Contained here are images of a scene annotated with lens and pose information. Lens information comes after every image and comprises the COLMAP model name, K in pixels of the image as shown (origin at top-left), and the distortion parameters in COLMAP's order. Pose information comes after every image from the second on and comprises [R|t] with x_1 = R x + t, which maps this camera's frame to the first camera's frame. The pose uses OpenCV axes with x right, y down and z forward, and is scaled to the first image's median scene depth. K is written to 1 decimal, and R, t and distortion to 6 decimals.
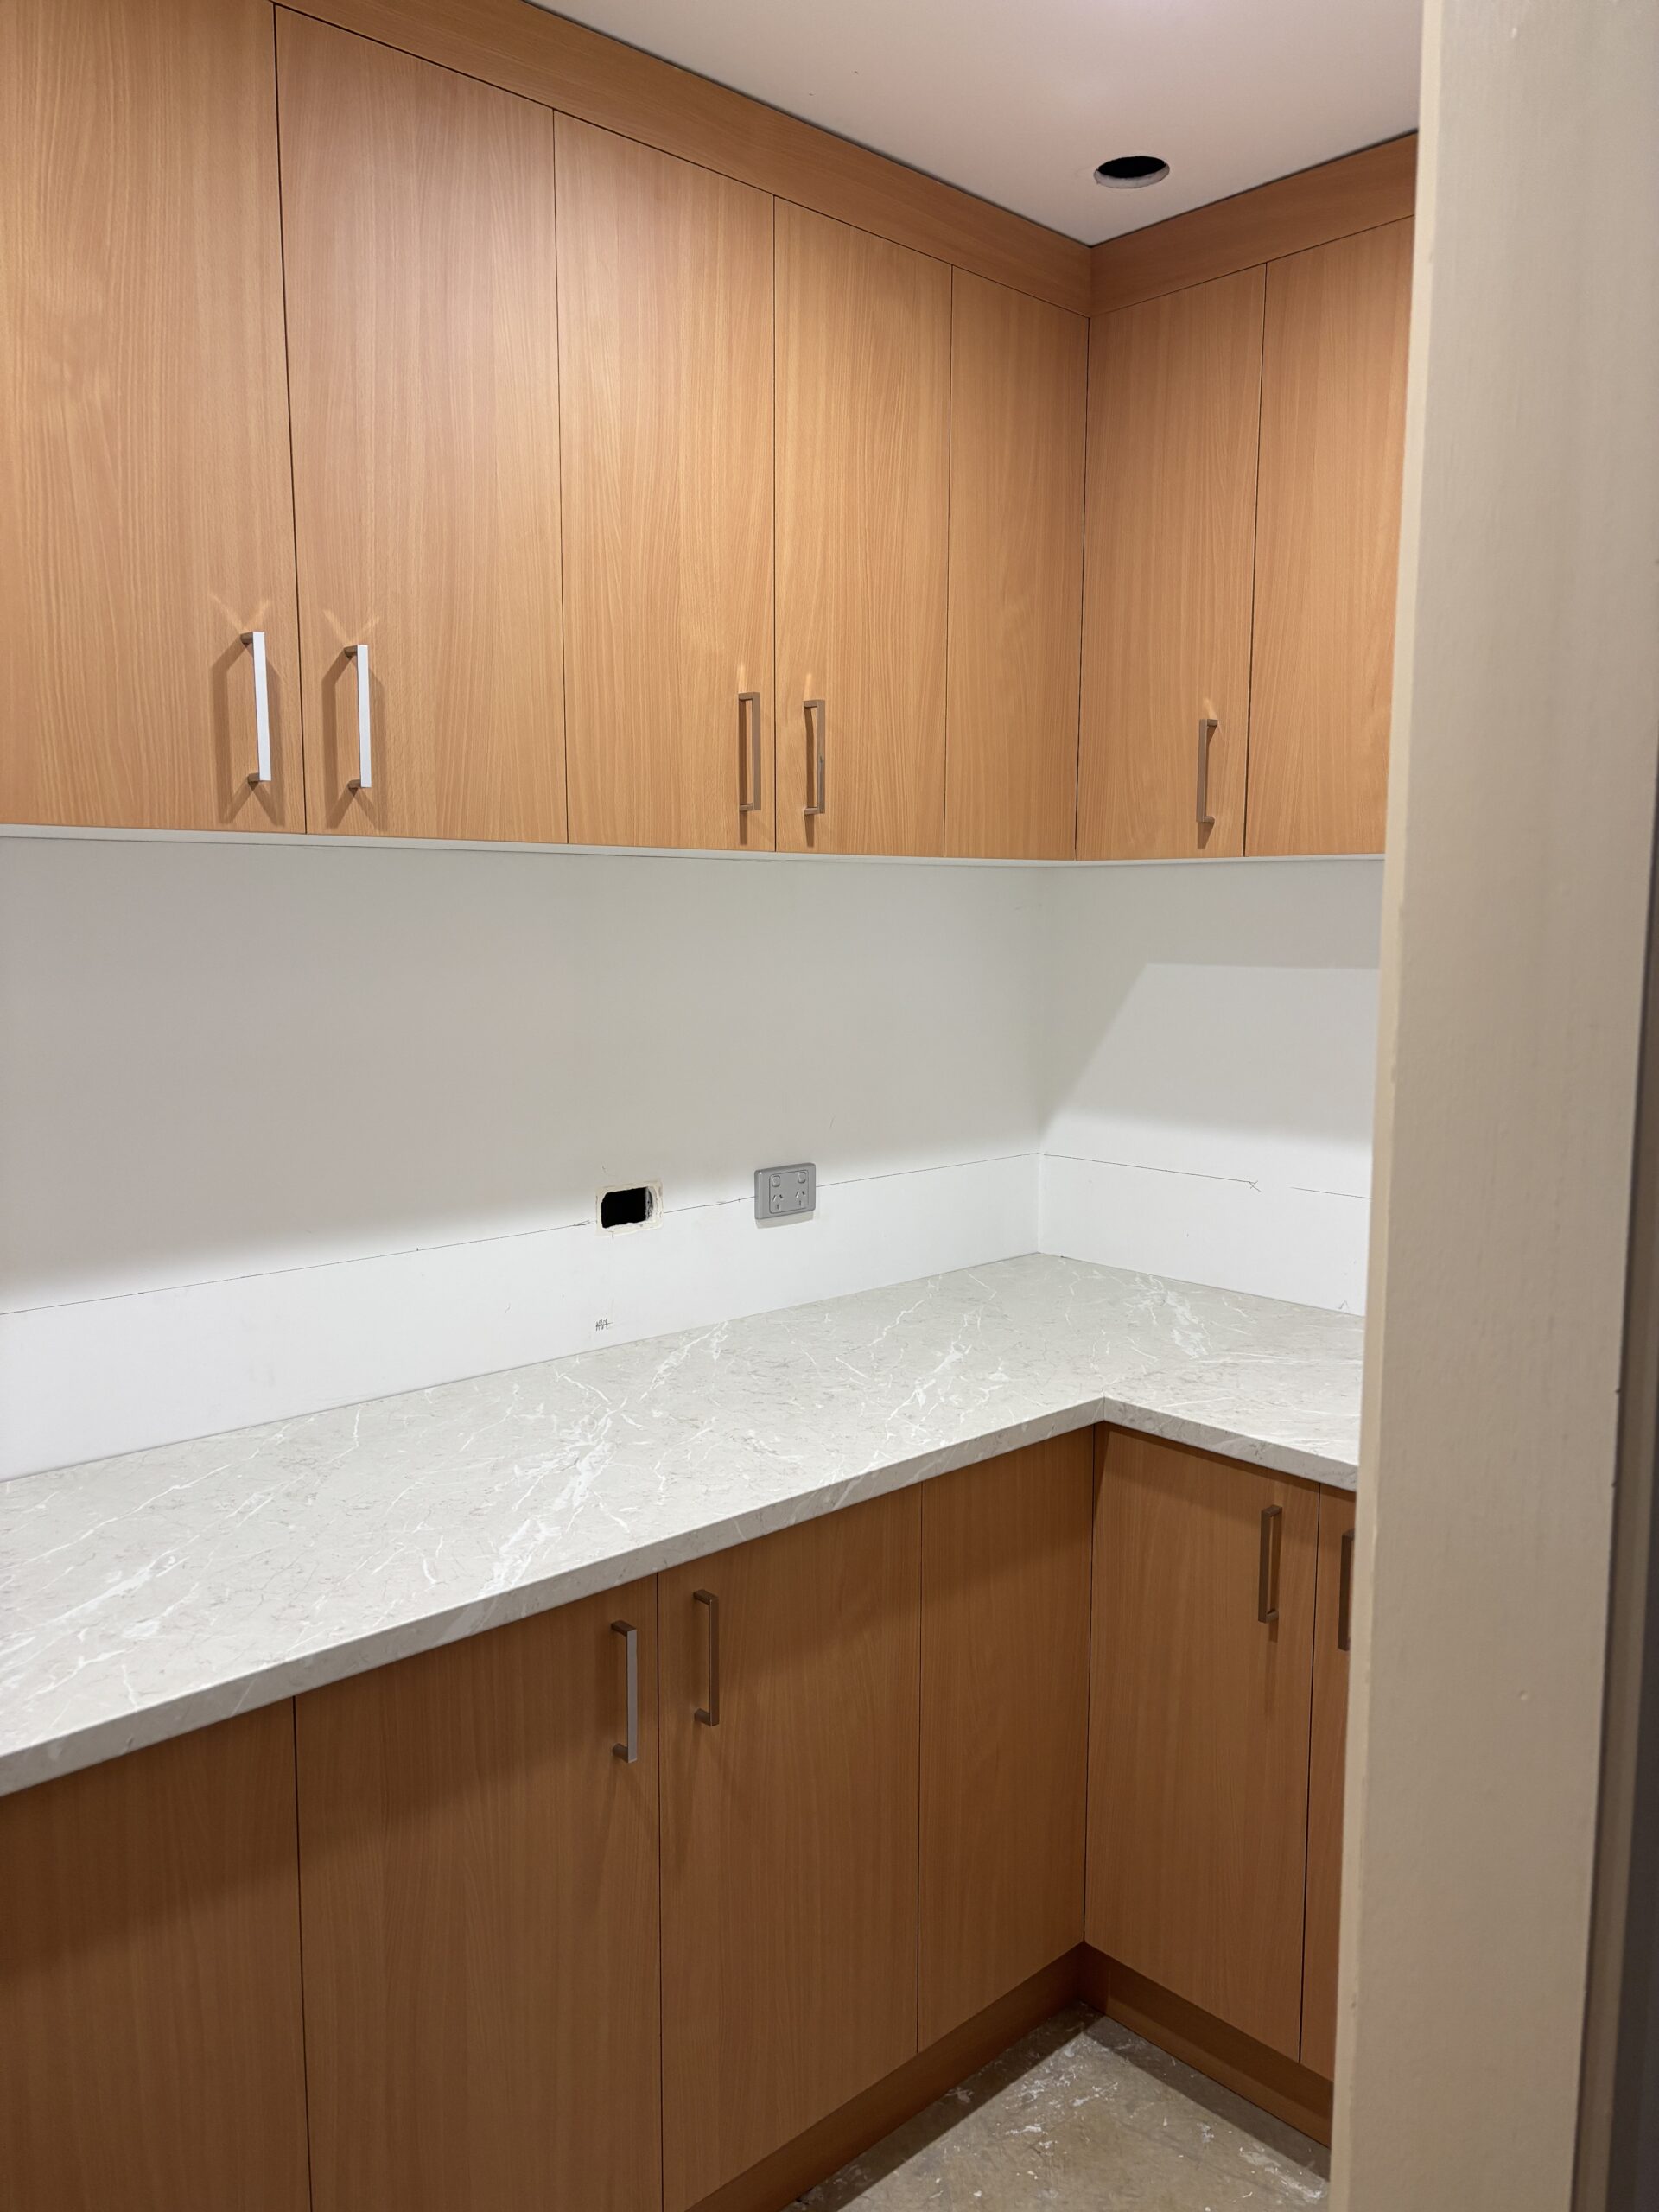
lens RADIAL K [[1662.8, 0, 849.4], [0, 1662.8, 1112.3], [0, 0, 1]] dist [0.048205, -0.050343]
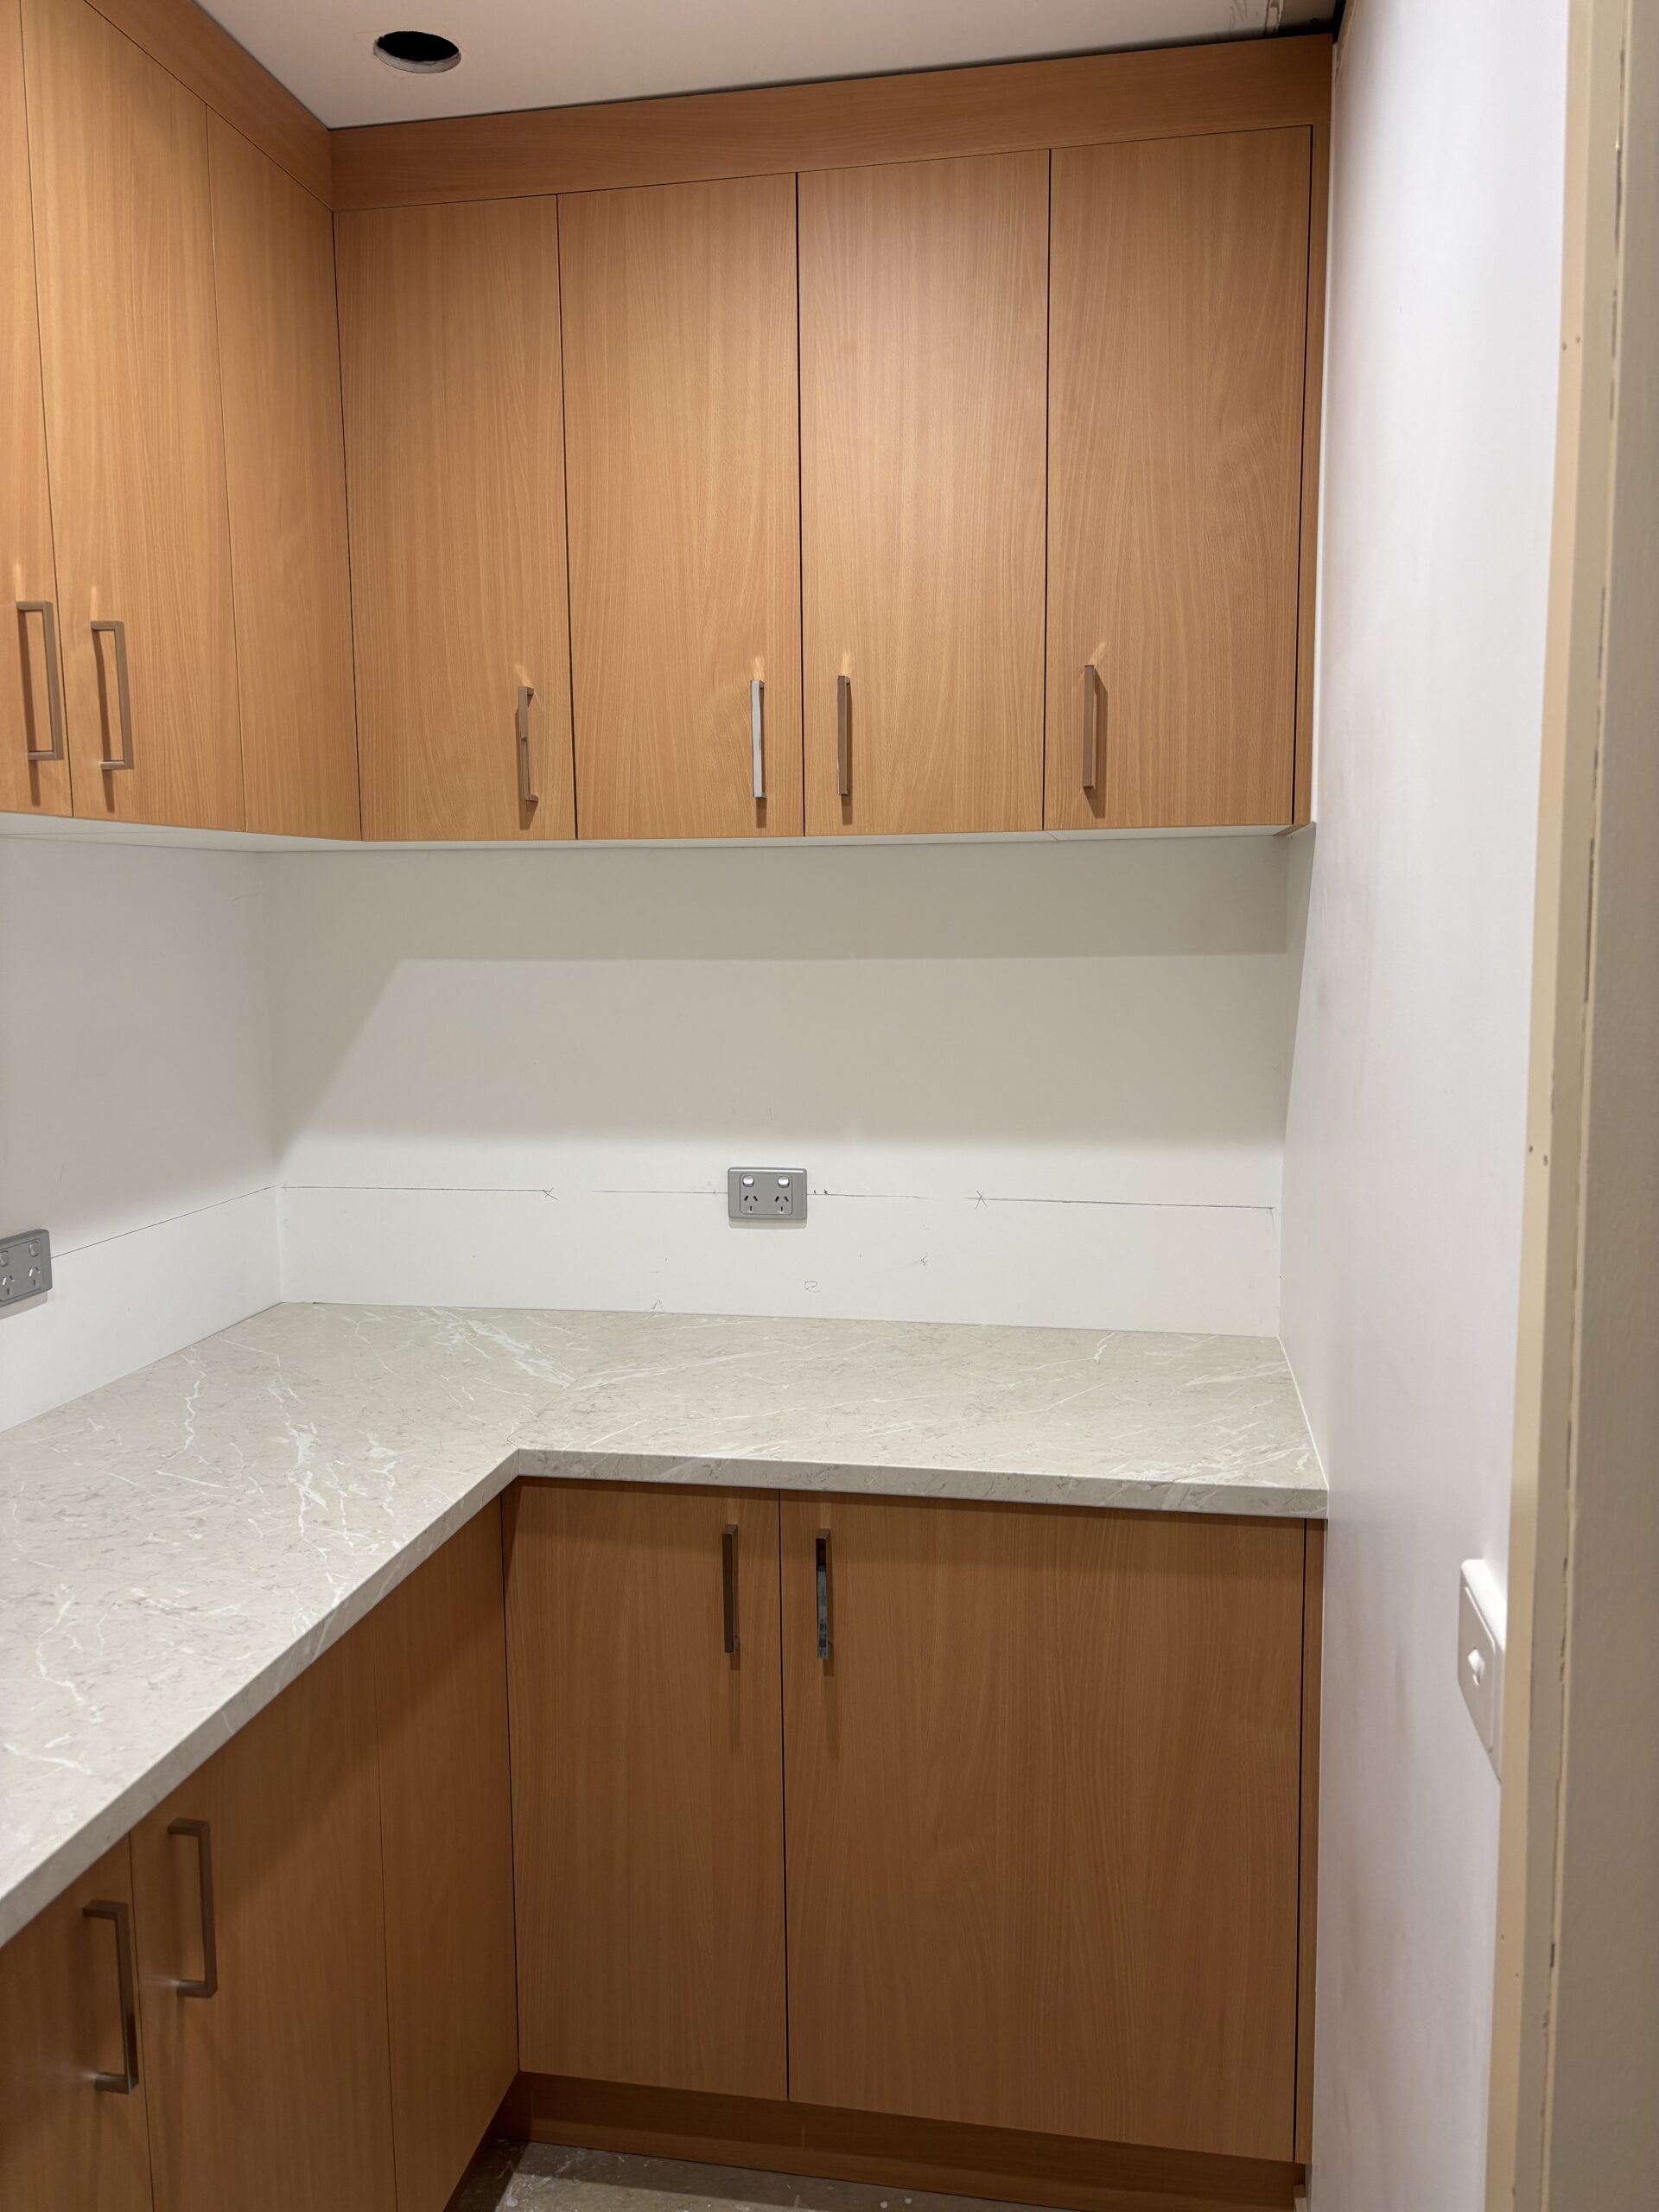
lens RADIAL K [[1662.8, 0, 849.9], [0, 1662.8, 1104.6], [0, 0, 1]] dist [0.048205, -0.050343]
pose [[0.806363, -0.081106, 0.585833, -0.222385], [0.086588, 0.996068, 0.018718, -0.011911], [-0.585048, 0.035632, 0.810215, 0.192003]]
